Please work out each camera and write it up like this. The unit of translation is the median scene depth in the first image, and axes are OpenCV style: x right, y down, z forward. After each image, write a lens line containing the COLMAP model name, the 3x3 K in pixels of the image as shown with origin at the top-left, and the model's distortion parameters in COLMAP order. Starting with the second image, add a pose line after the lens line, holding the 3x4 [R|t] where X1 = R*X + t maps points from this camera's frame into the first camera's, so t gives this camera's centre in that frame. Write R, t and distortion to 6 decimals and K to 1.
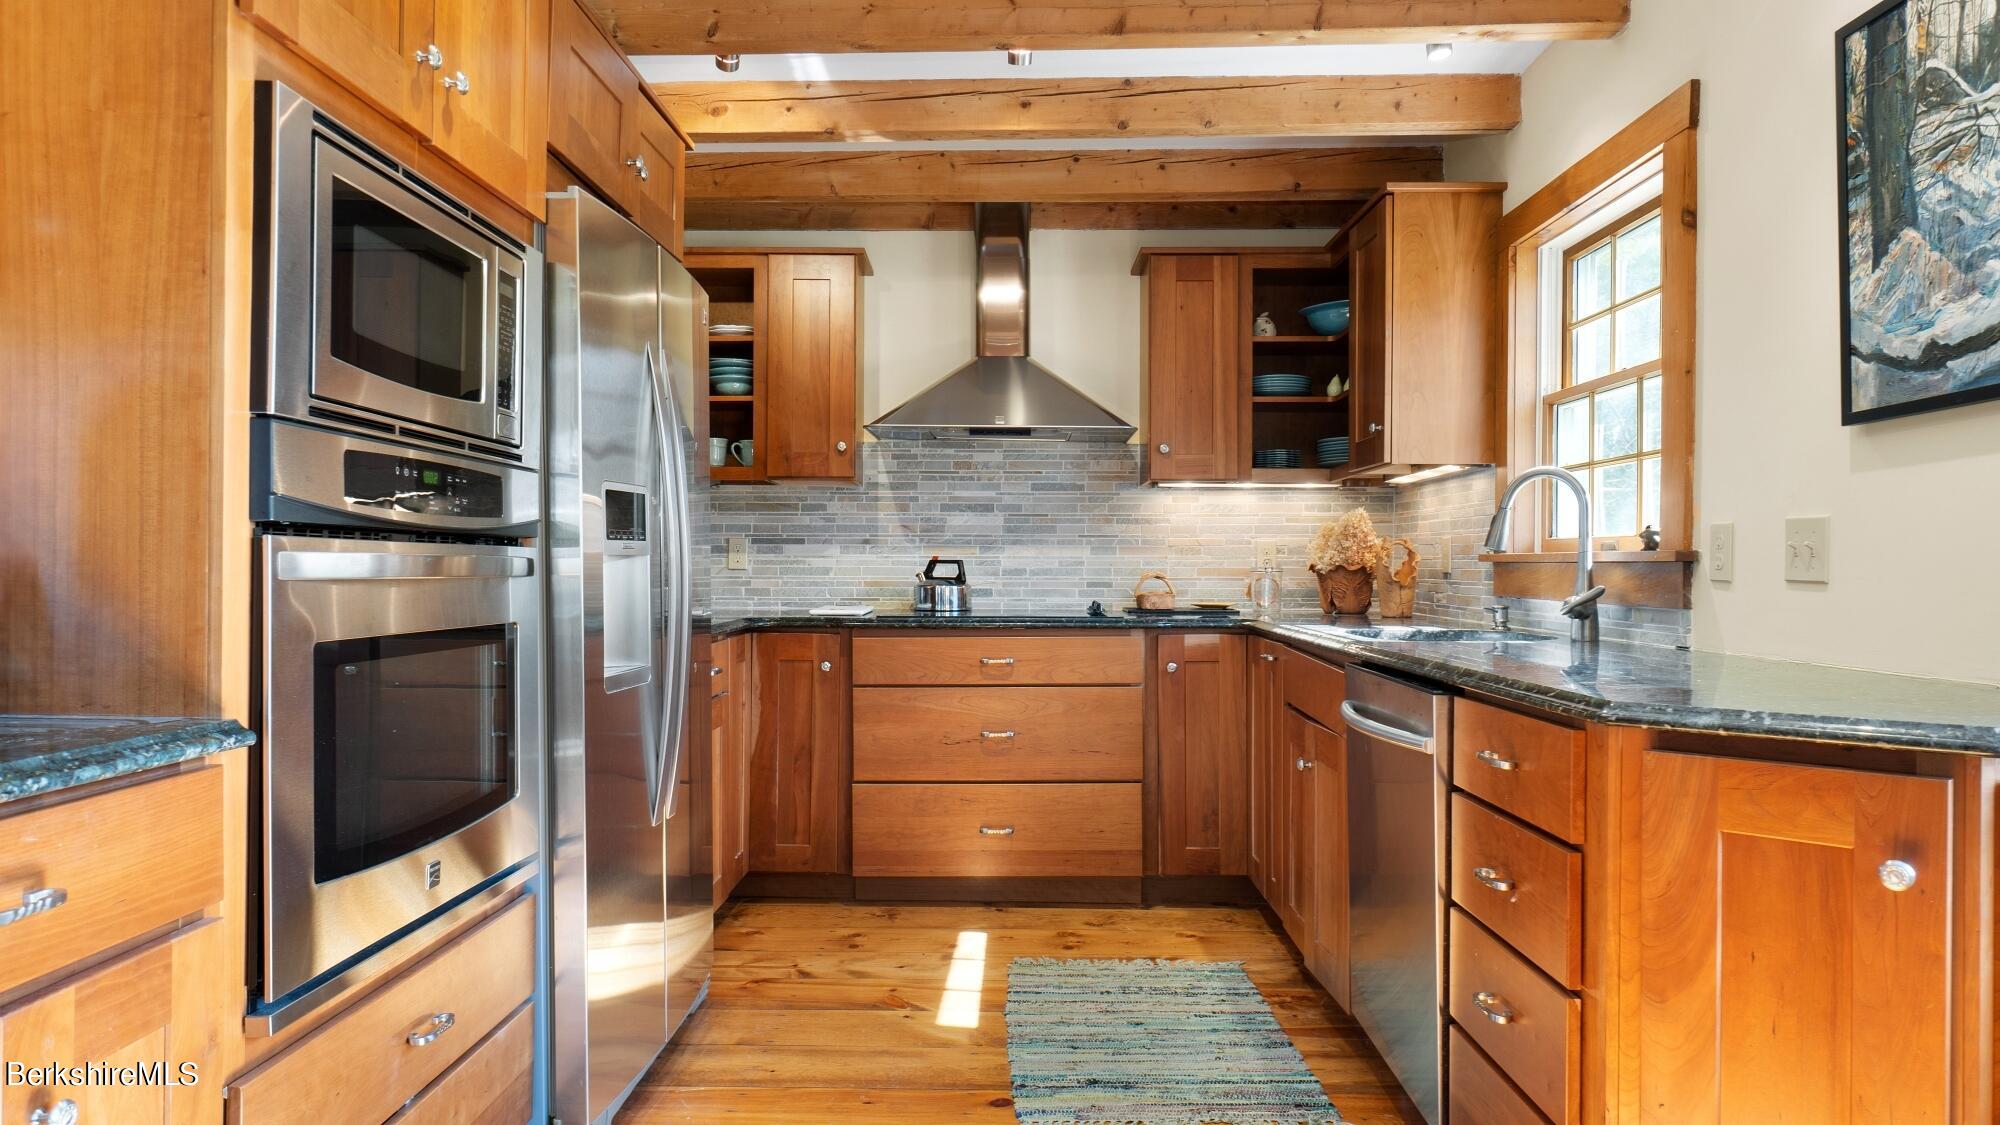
lens RADIAL K [[1217.1, 0, 999.9], [0, 1217.1, 568.5], [0, 0, 1]] dist [-0.008163, 0.001767]
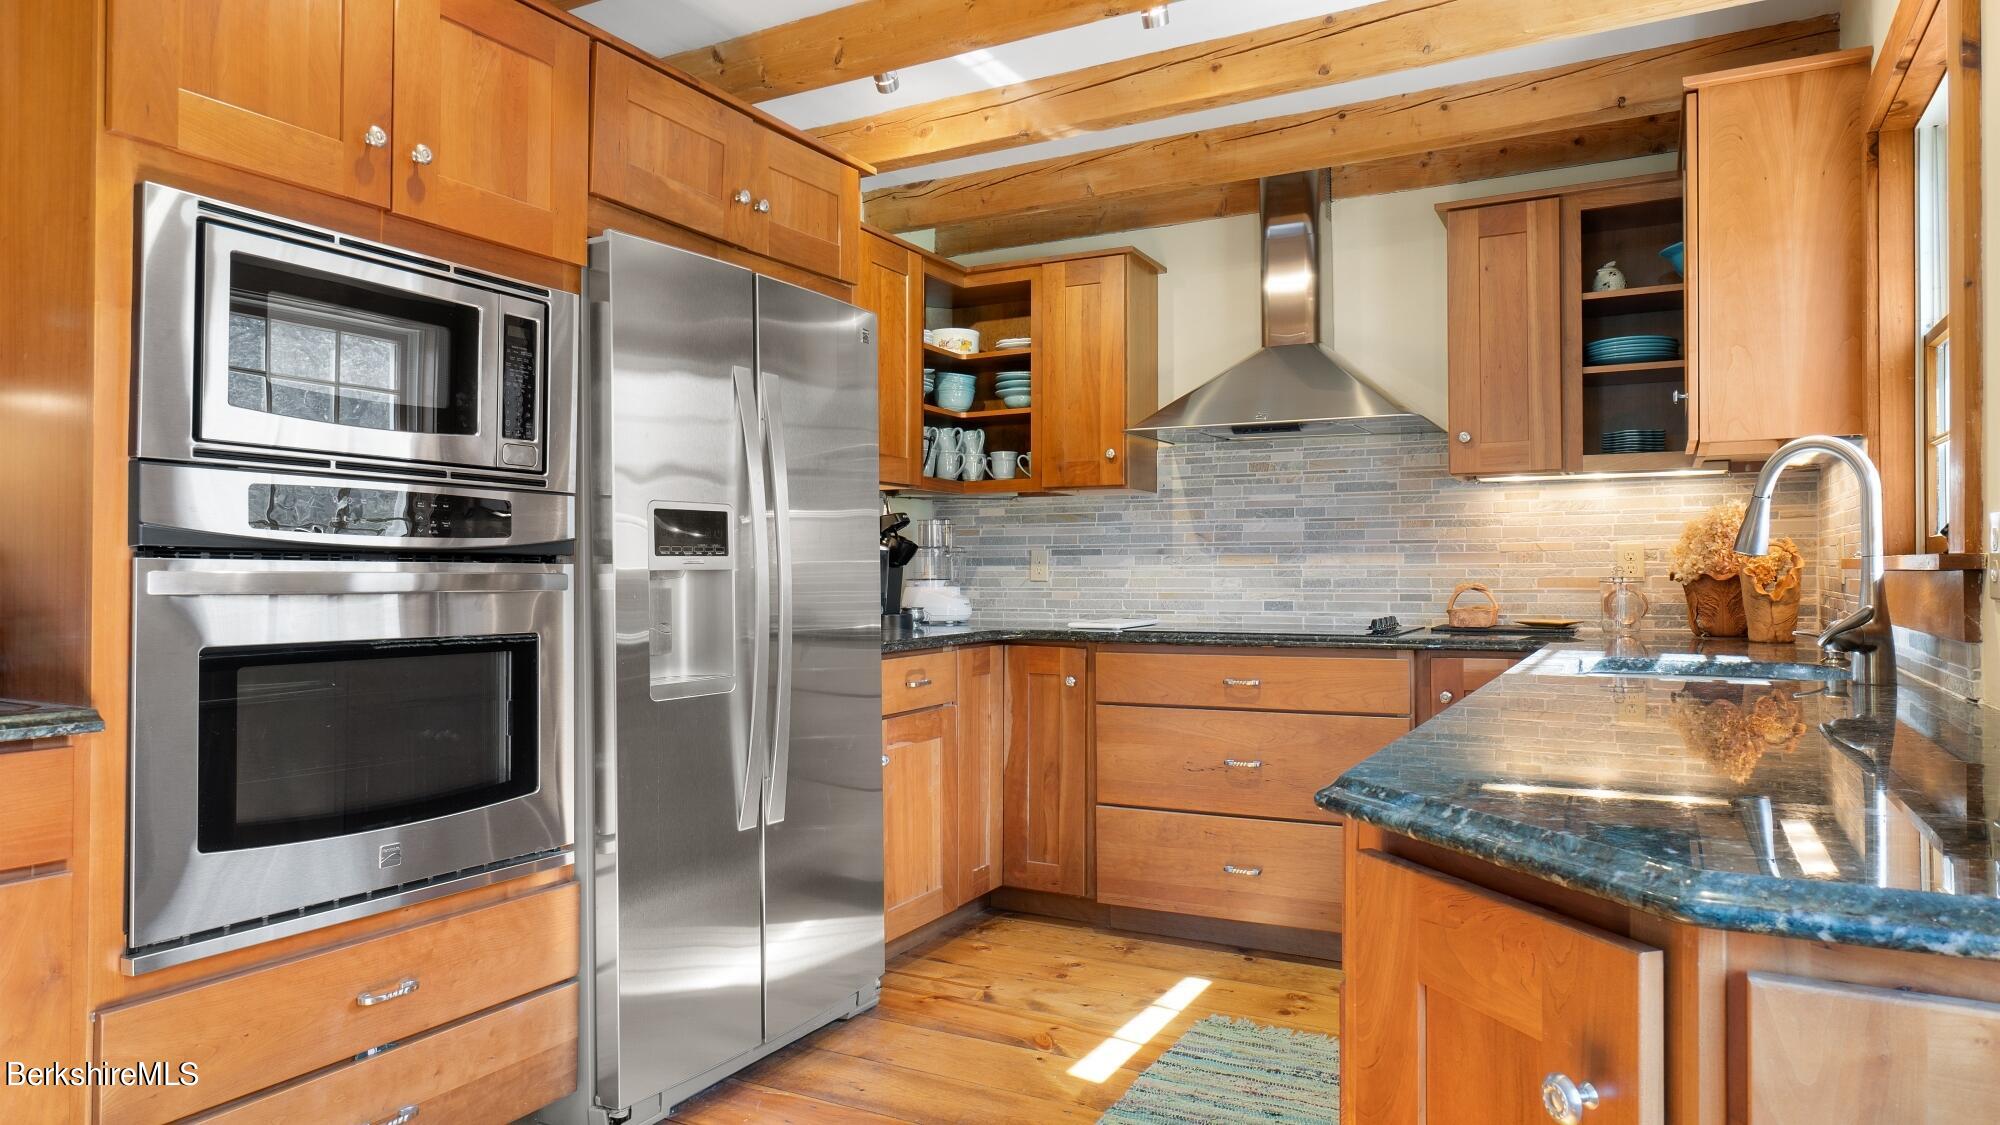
lens RADIAL K [[1217.1, 0, 1003.8], [0, 1217.1, 555.8], [0, 0, 1]] dist [-0.008163, 0.001767]
pose [[0.891132, -0.011951, -0.453587, 0.248342], [0.003723, 0.999812, -0.019028, -0.001247], [0.453729, 0.015268, 0.891009, 0.110357]]
